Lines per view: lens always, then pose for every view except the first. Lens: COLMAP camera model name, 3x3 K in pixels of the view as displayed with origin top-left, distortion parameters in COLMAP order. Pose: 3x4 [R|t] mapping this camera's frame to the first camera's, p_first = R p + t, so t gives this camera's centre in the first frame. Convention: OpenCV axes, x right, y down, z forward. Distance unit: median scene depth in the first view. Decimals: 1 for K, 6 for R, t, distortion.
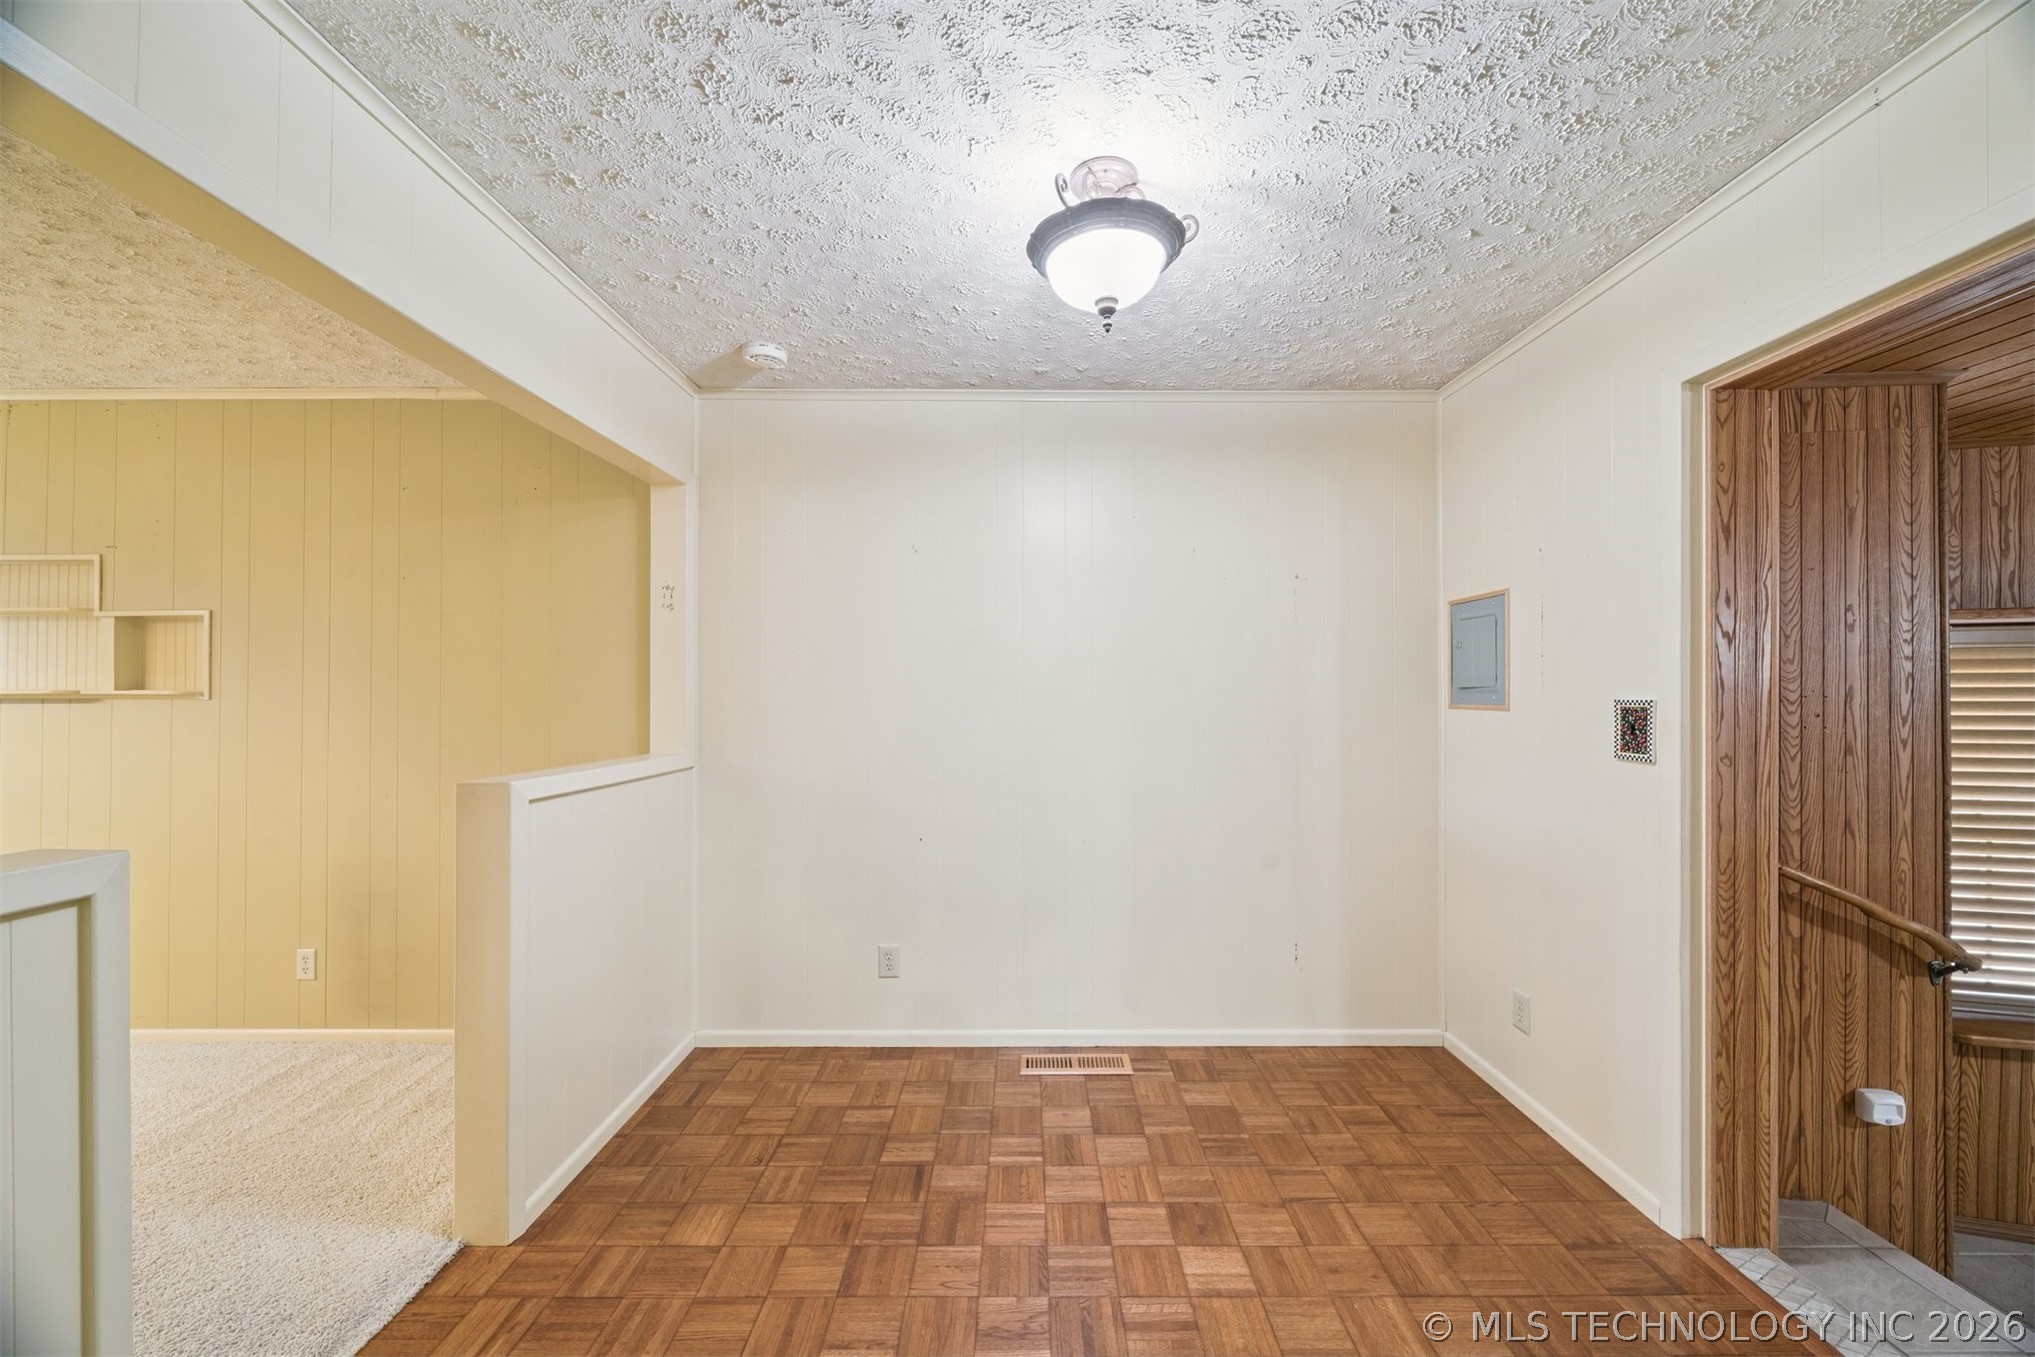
lens RADIAL K [[782.2, 0, 1018.6], [0, 782.2, 688.3], [0, 0, 1]] dist [0.000648, -0.000747]
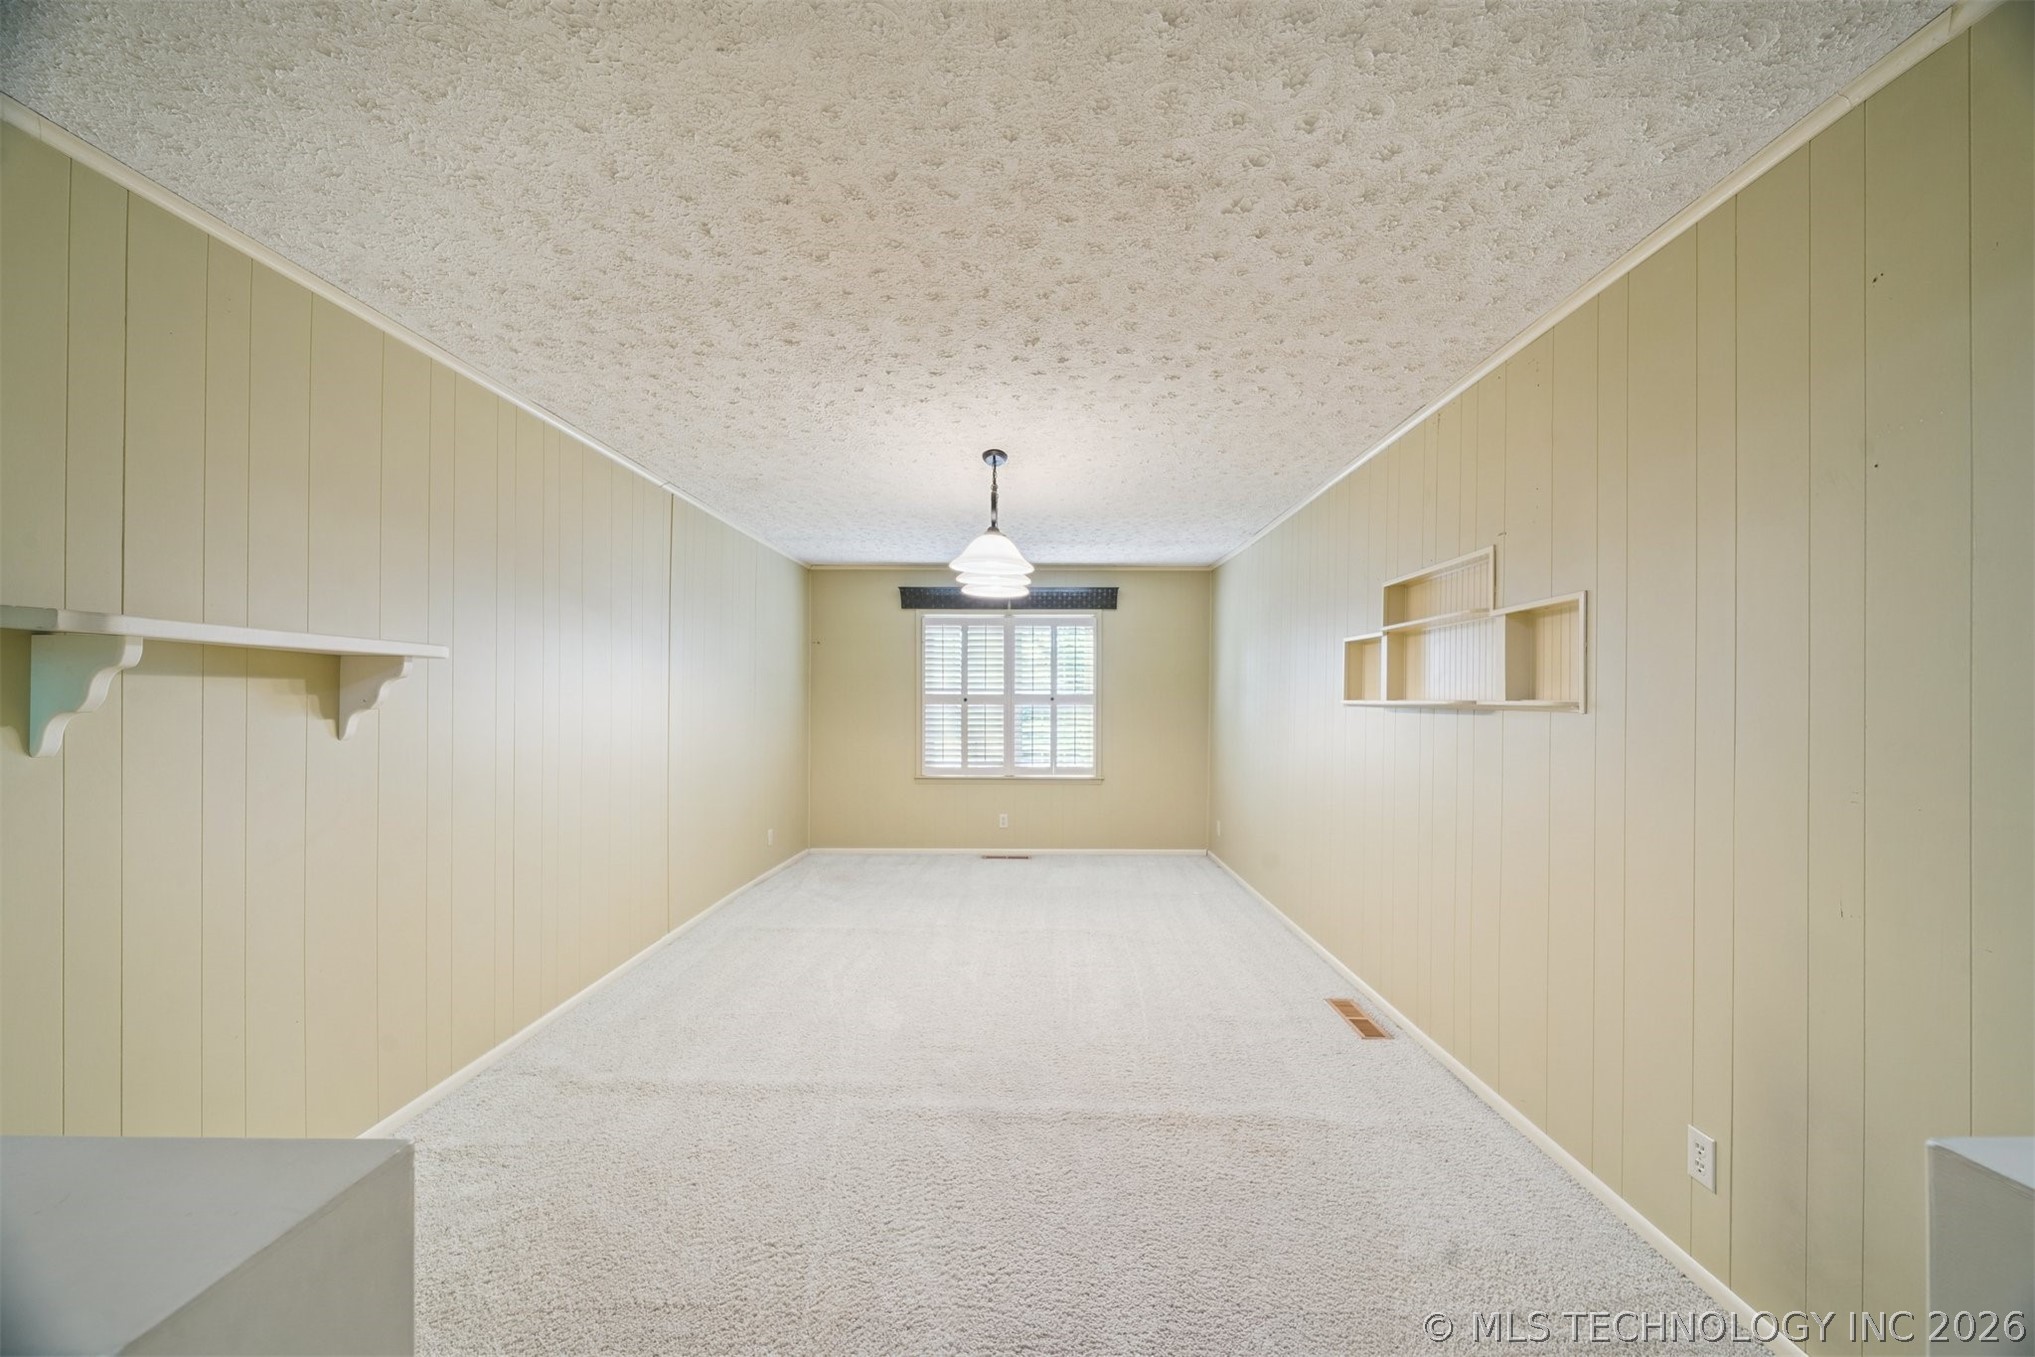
lens RADIAL K [[782.2, 0, 1019.3], [0, 782.2, 689.6], [0, 0, 1]] dist [0.000648, -0.000747]
pose [[0.017167, -0.007257, -0.999826, -0.312014], [-0.003308, 0.999968, -0.007315, -0.000861], [0.999847, 0.003433, 0.017142, 0.458829]]
